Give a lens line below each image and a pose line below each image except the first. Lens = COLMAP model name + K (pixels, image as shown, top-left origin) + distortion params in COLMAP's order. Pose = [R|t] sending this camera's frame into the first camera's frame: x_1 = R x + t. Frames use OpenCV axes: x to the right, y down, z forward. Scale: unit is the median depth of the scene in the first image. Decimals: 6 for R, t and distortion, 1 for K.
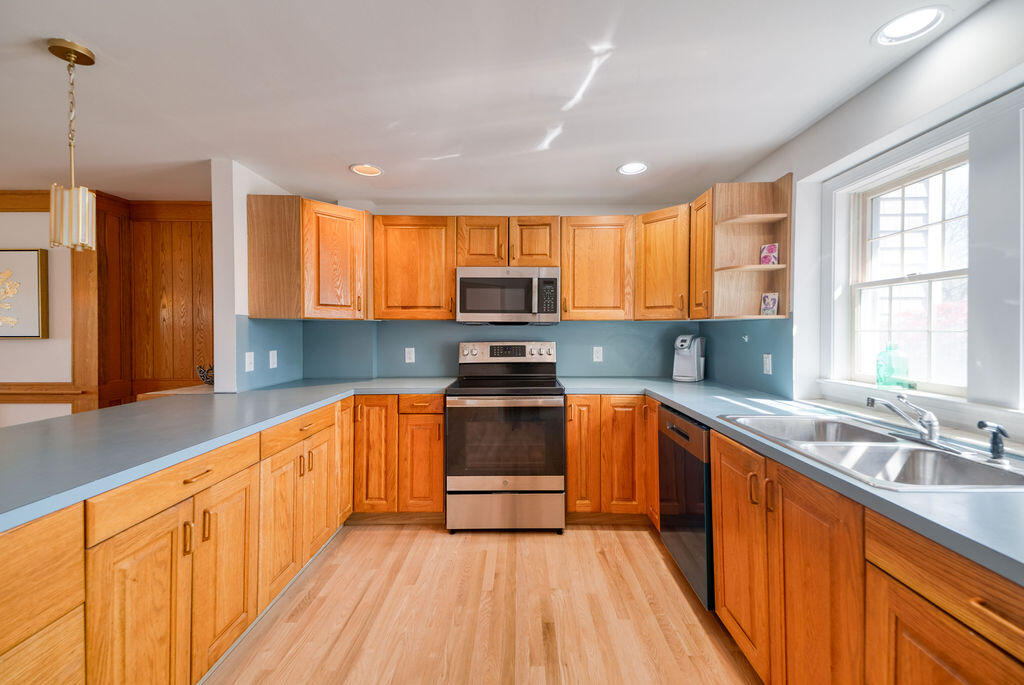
lens RADIAL K [[403.0, 0, 509.9], [0, 403.0, 347.4], [0, 0, 1]] dist [0.066256, -0.027439]
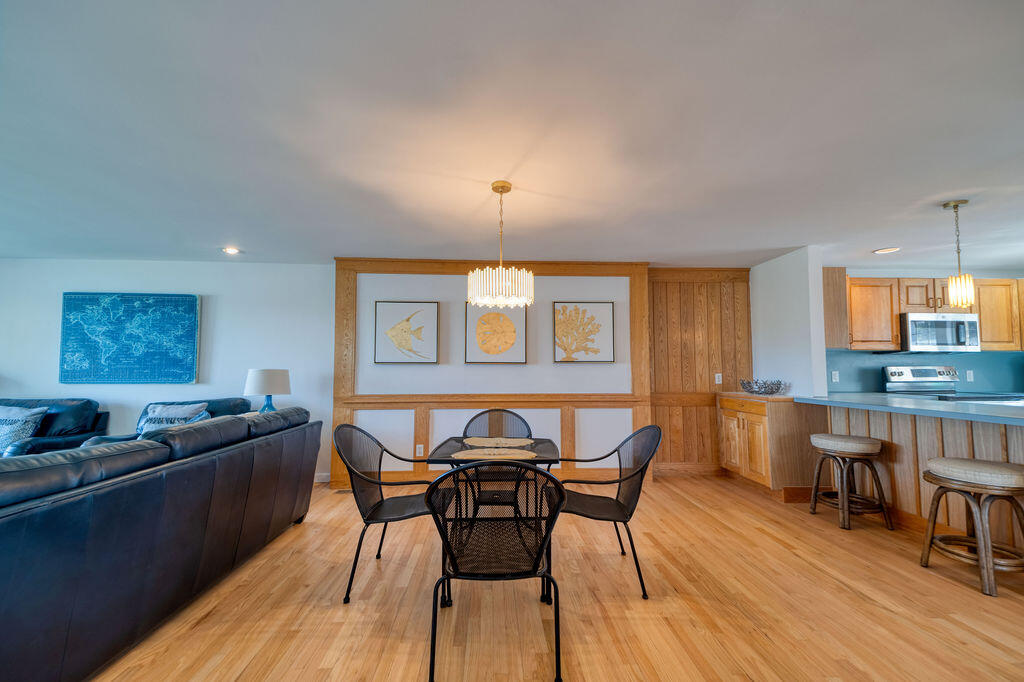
lens RADIAL K [[403.0, 0, 509.9], [0, 403.0, 345.9], [0, 0, 1]] dist [0.066256, -0.027439]
pose [[0.998605, 0.003792, 0.052660, -1.573070], [0.002007, 0.993970, -0.109632, 0.073907], [-0.052759, 0.109585, 0.992576, -0.368794]]
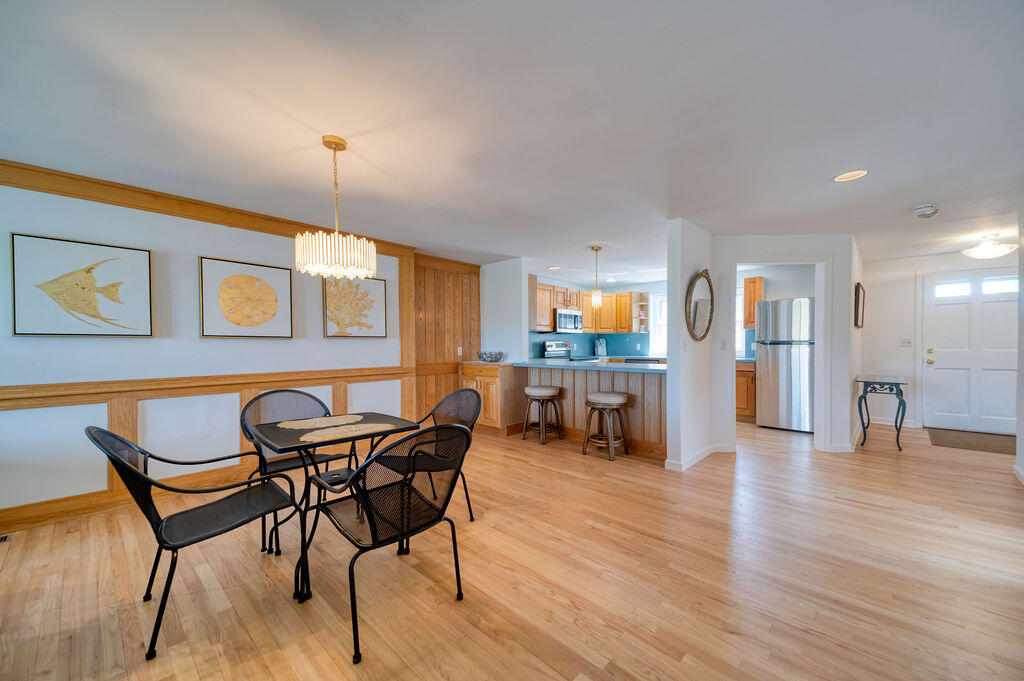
lens RADIAL K [[392.7, 0, 511.5], [0, 392.7, 349.2], [0, 0, 1]] dist [0.048438, -0.021153]
pose [[0.671727, -0.011309, 0.740712, -1.904246], [0.041119, 0.998911, -0.022038, 0.070958], [-0.739656, 0.045261, 0.671461, -0.296823]]
